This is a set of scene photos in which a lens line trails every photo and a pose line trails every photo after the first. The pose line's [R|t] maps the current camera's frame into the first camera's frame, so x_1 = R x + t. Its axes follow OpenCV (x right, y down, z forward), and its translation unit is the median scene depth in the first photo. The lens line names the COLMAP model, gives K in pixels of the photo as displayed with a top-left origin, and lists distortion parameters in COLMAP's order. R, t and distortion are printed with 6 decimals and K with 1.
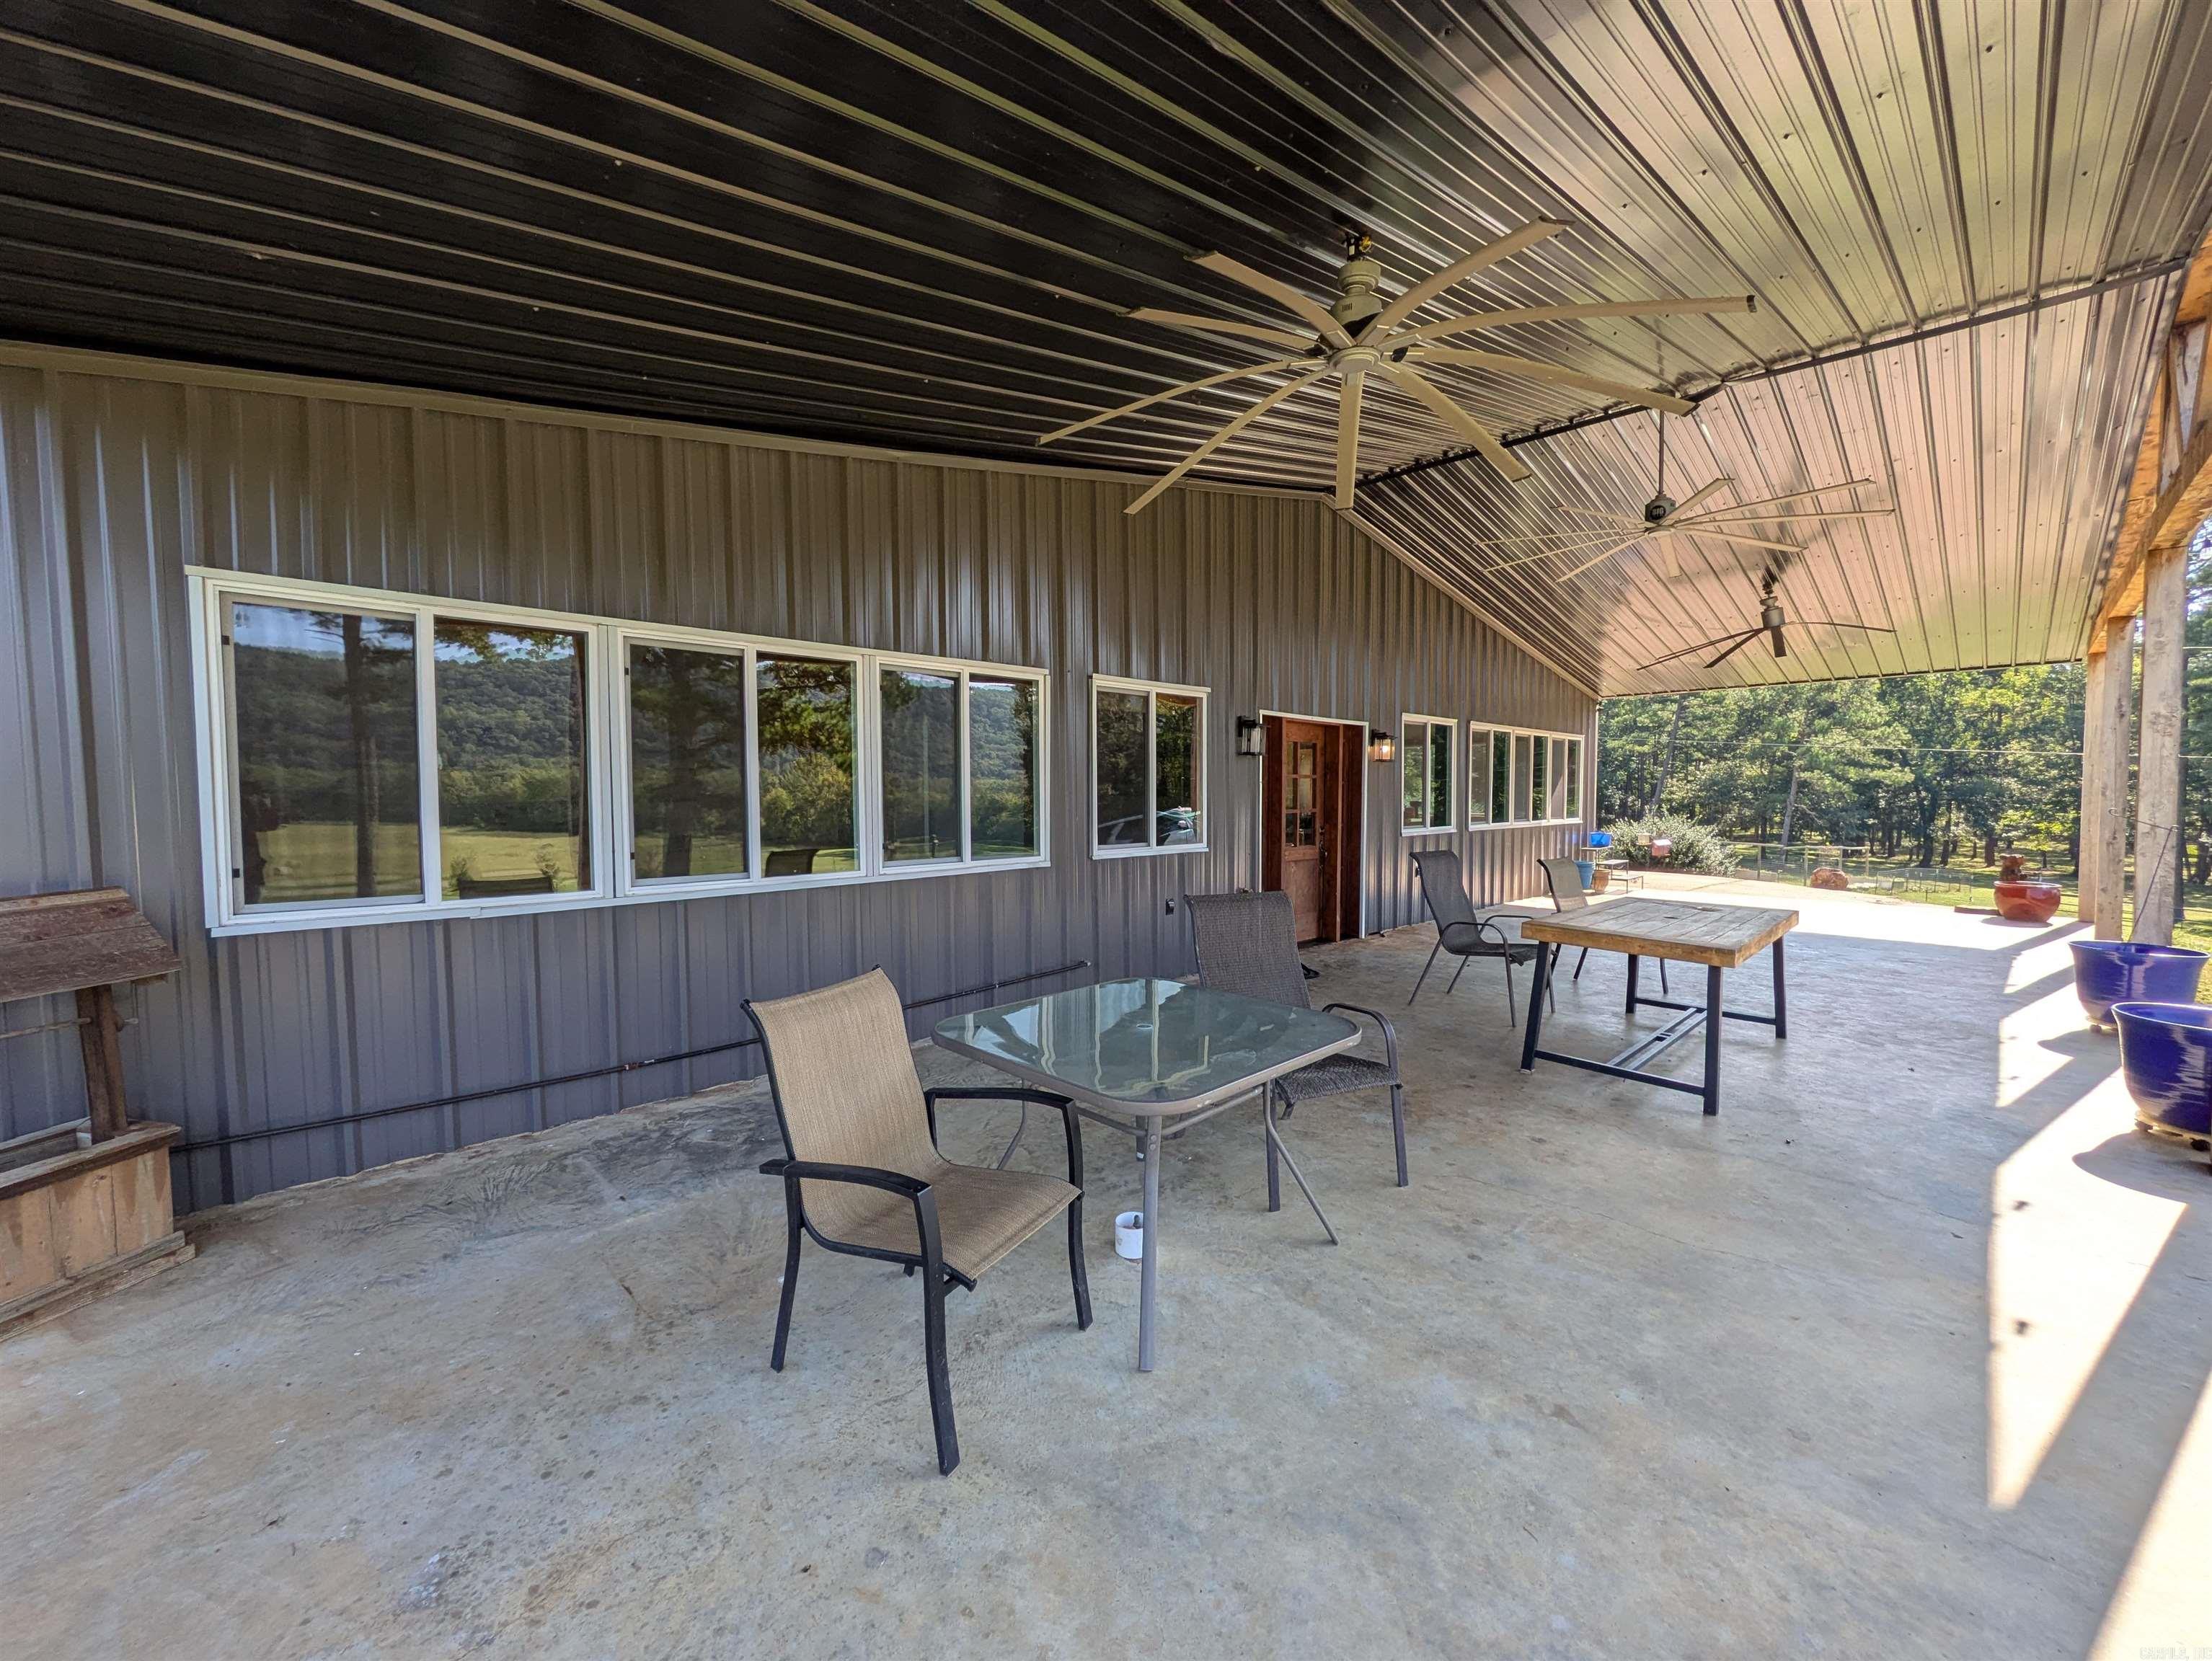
lens RADIAL K [[875.6, 0, 1104.9], [0, 875.6, 823.7], [0, 0, 1]] dist [0.000610, -0.000079]
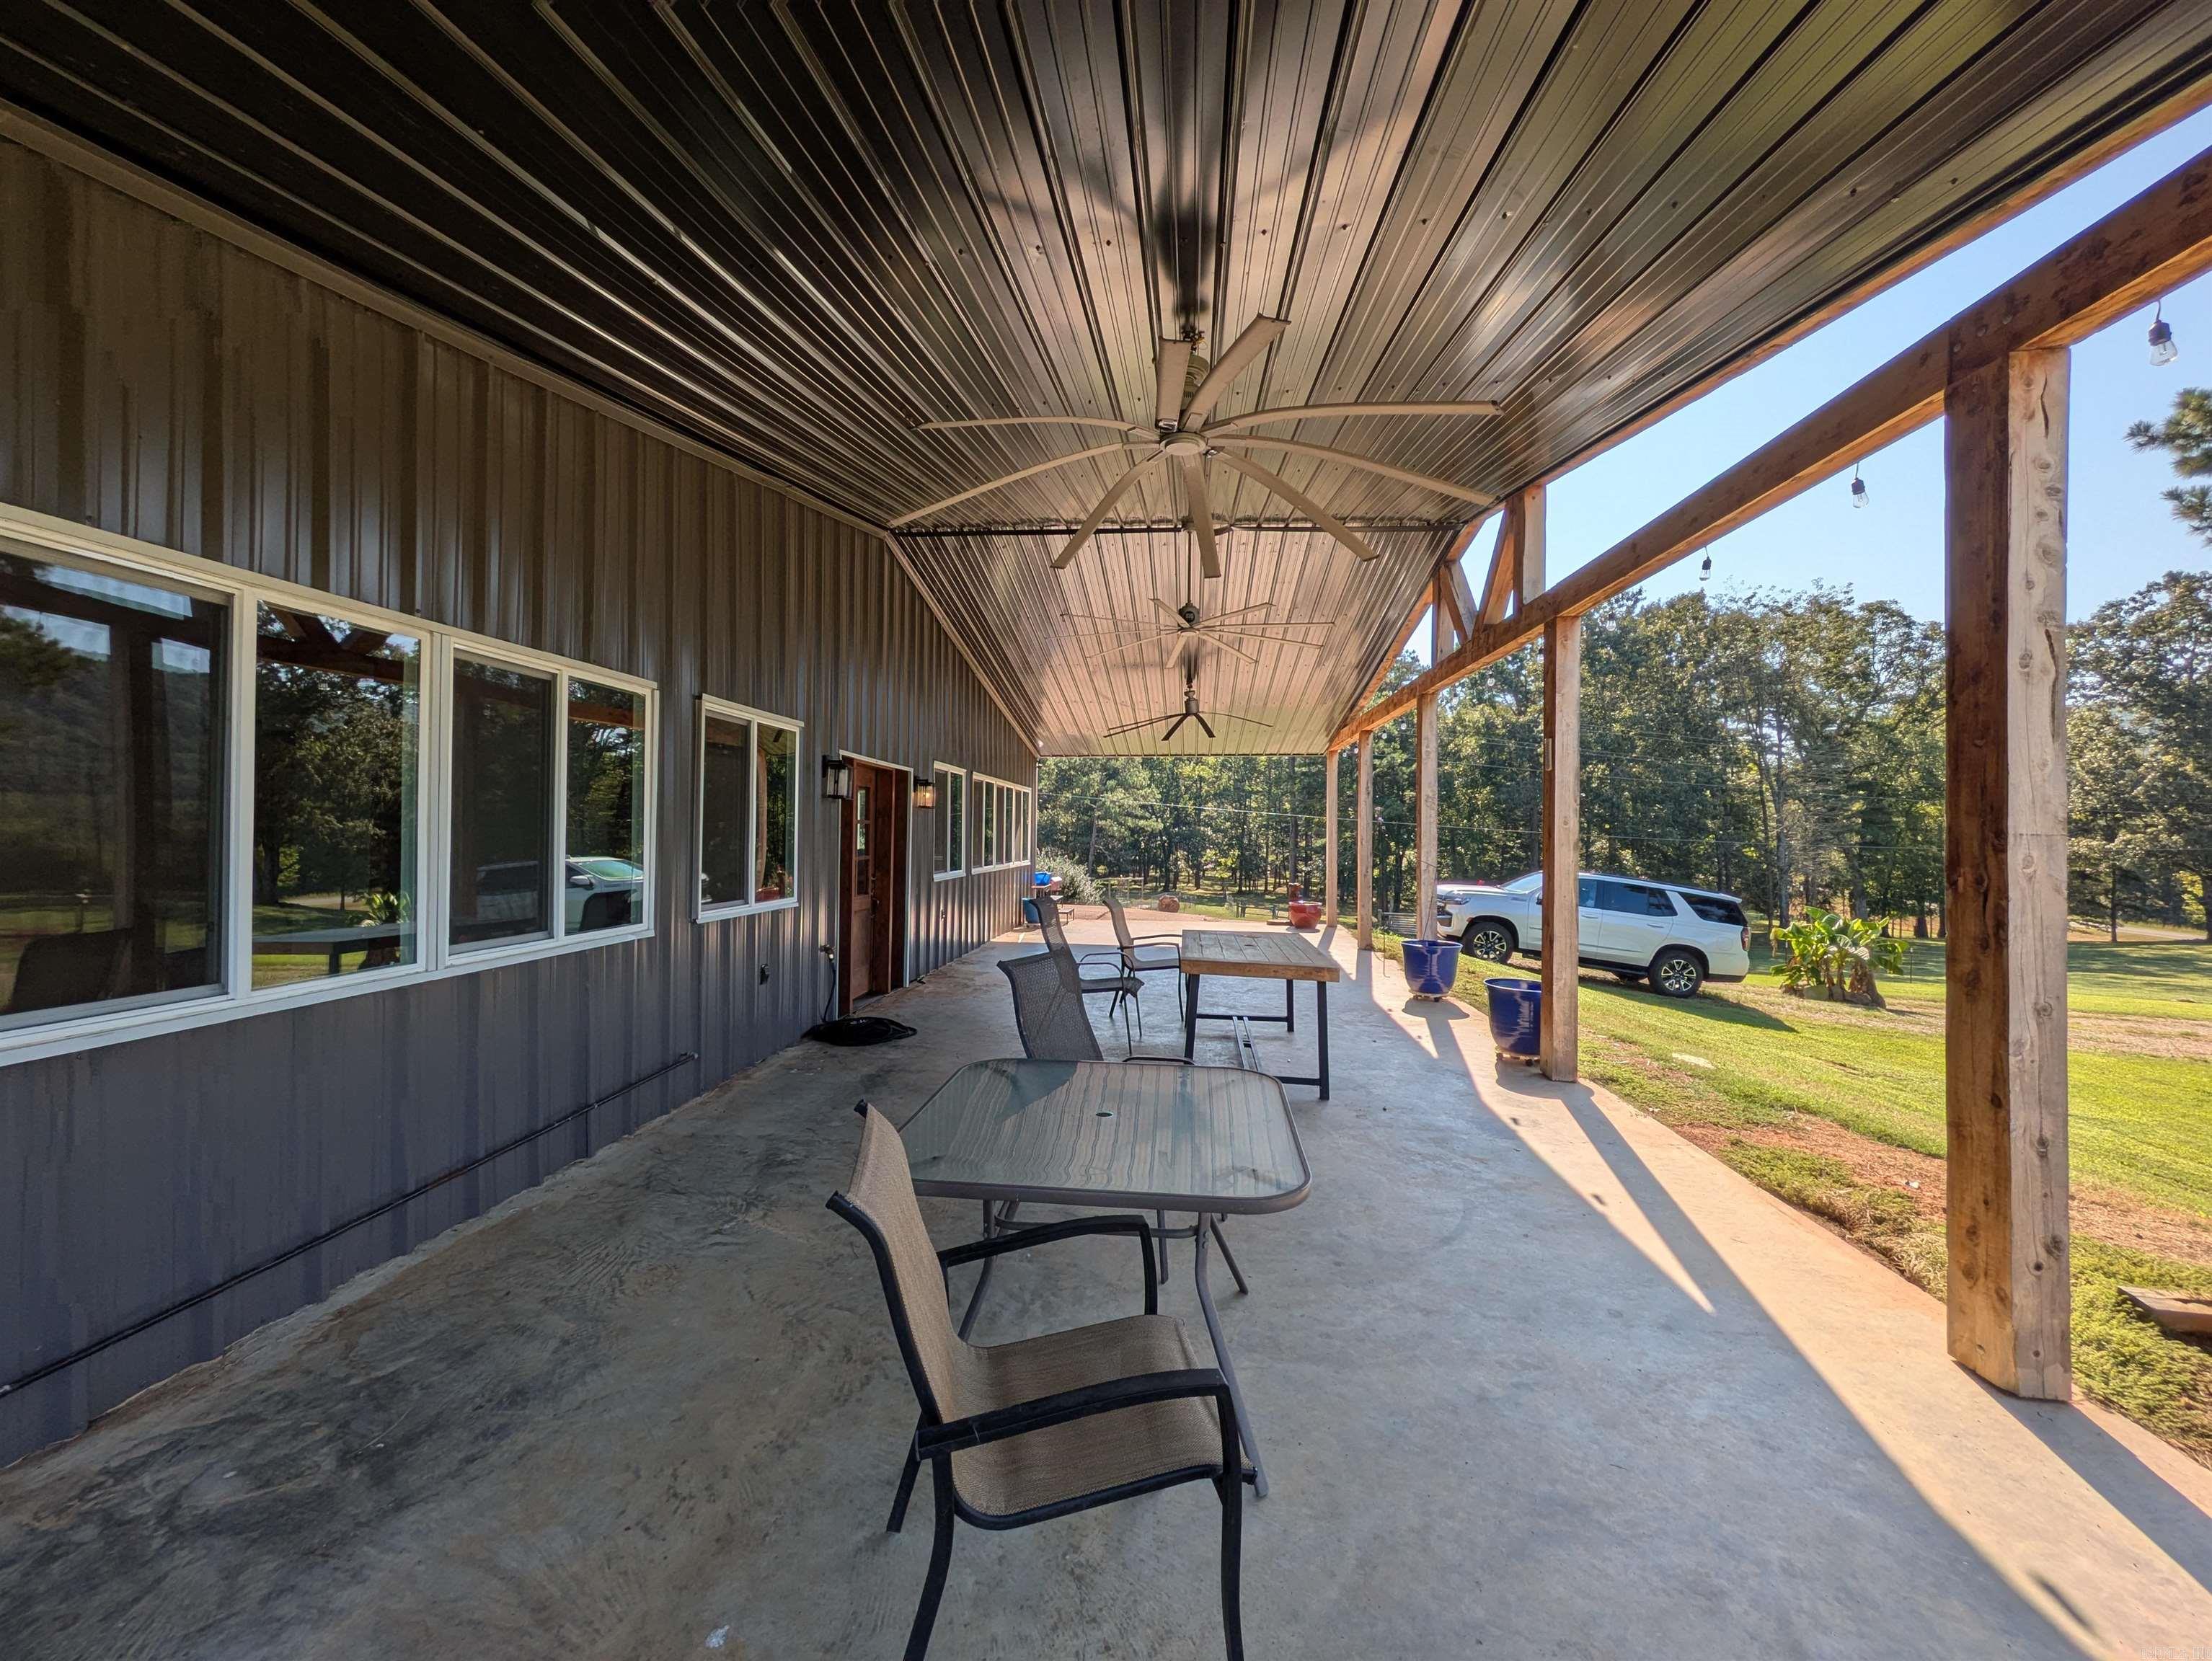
lens RADIAL K [[875.6, 0, 1120.0], [0, 875.6, 823.1], [0, 0, 1]] dist [0.000610, -0.000079]
pose [[0.763128, 0.017901, 0.645999, -0.166400], [0.012514, 0.999020, -0.042466, -0.008591], [-0.646126, 0.040491, 0.762156, 0.093953]]
